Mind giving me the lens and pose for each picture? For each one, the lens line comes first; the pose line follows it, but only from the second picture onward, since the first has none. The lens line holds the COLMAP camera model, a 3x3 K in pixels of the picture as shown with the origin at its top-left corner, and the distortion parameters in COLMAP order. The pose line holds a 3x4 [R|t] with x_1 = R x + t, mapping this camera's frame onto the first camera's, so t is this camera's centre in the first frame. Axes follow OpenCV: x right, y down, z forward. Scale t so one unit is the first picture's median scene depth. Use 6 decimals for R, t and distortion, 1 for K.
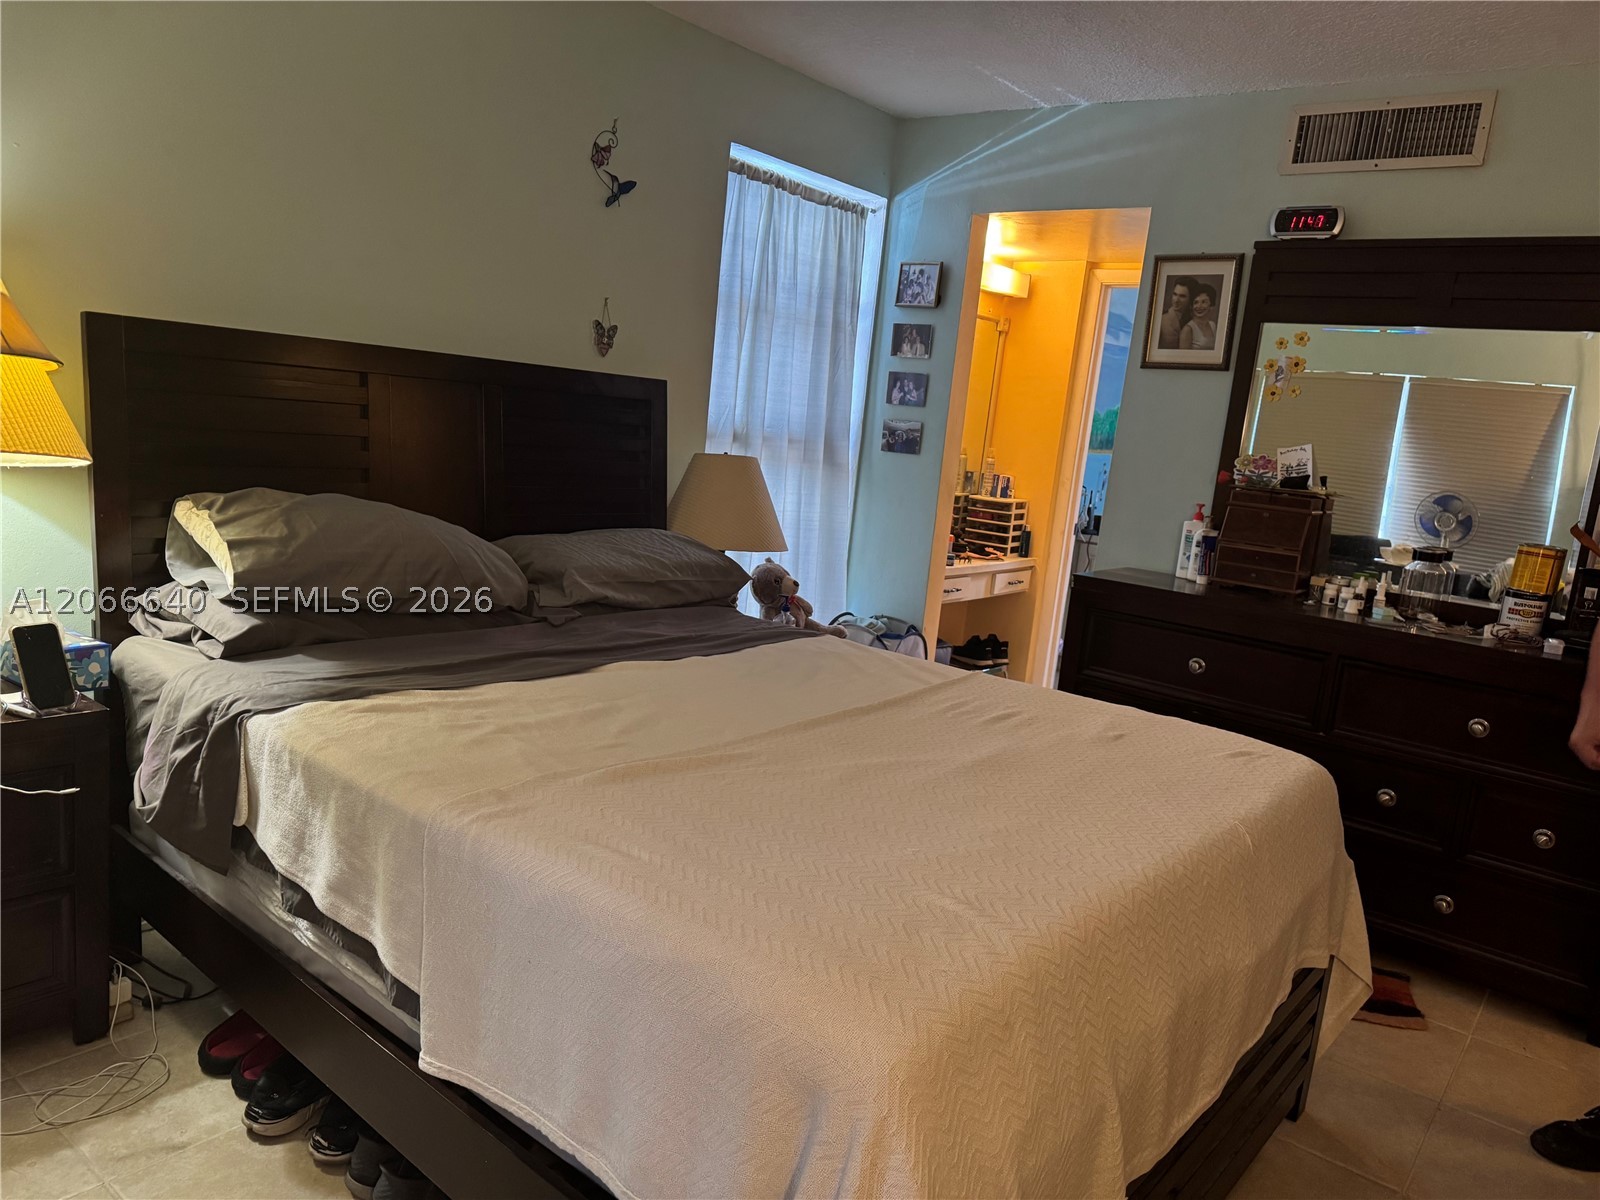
lens RADIAL K [[1133.2, 0, 803.3], [0, 1133.2, 614.9], [0, 0, 1]] dist [0.088583, -0.106702]
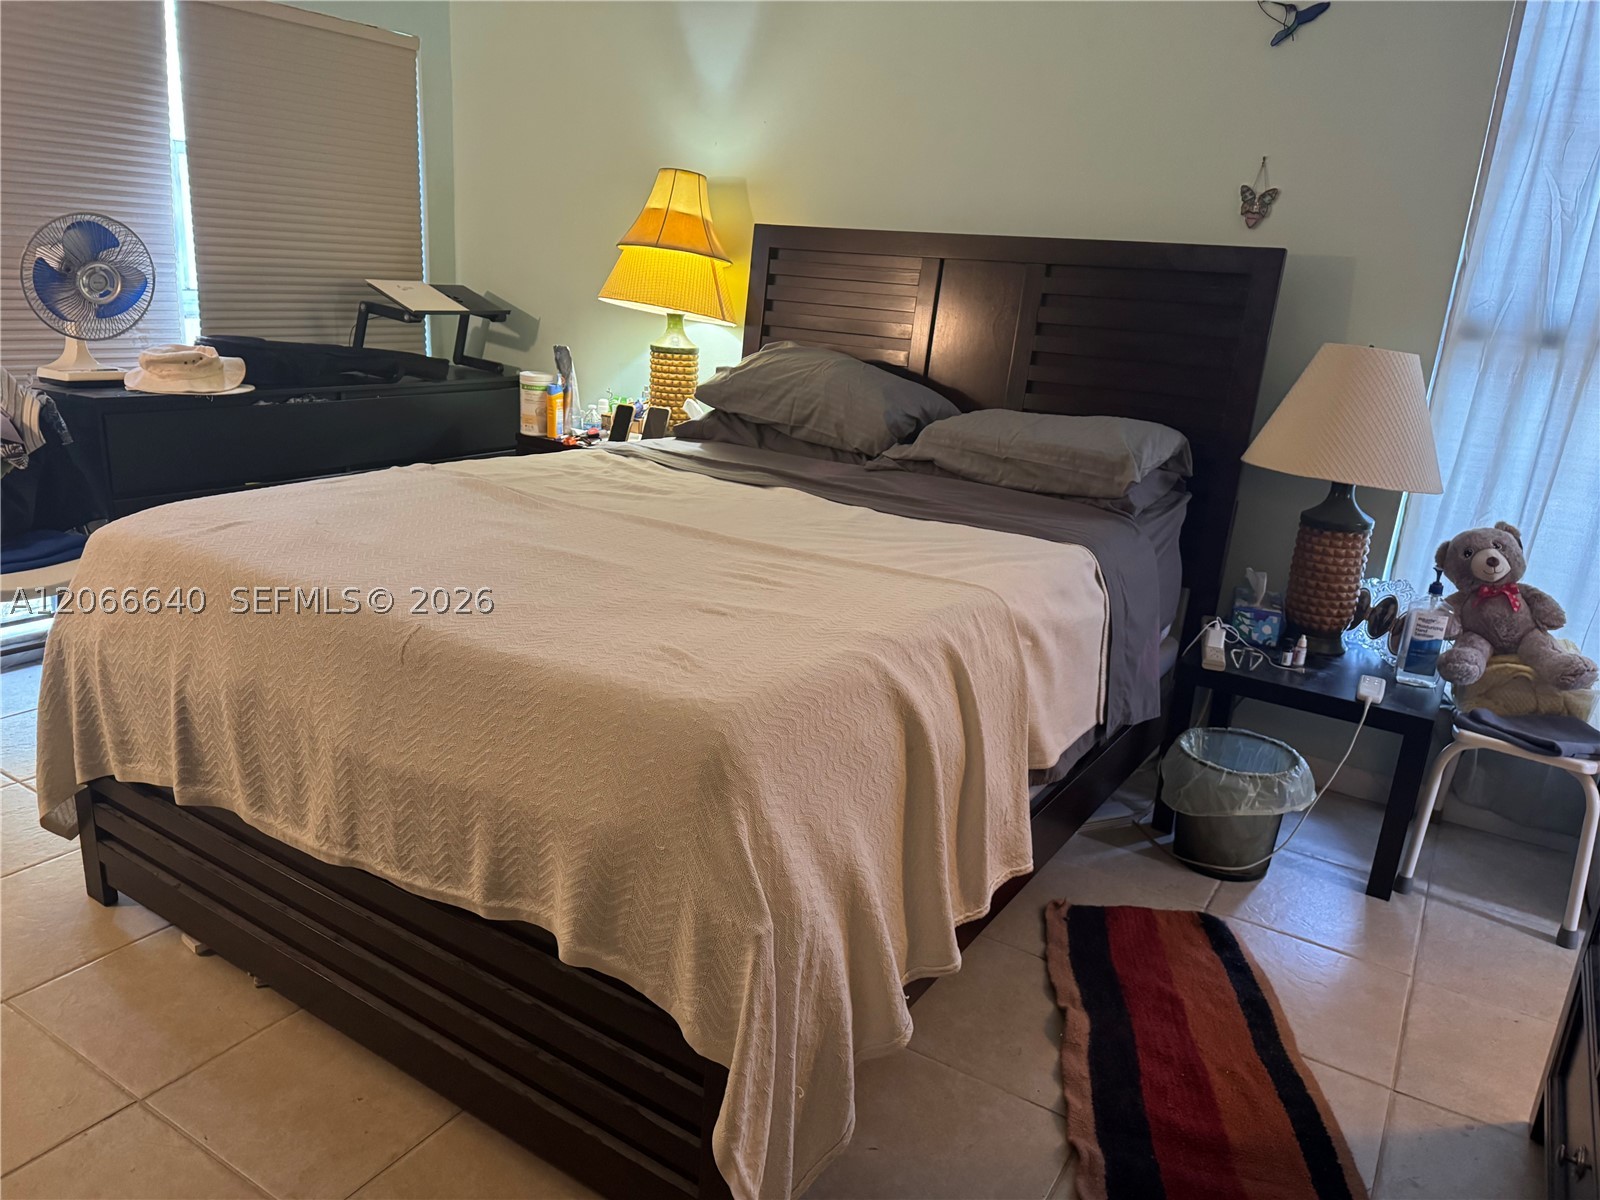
lens RADIAL K [[1133.2, 0, 803.3], [0, 1133.2, 614.9], [0, 0, 1]] dist [0.088583, -0.106702]
pose [[0.157279, 0.218922, -0.962983, 0.683976], [-0.222142, 0.957972, 0.181502, -0.033183], [0.962245, 0.185372, 0.199301, 0.578258]]
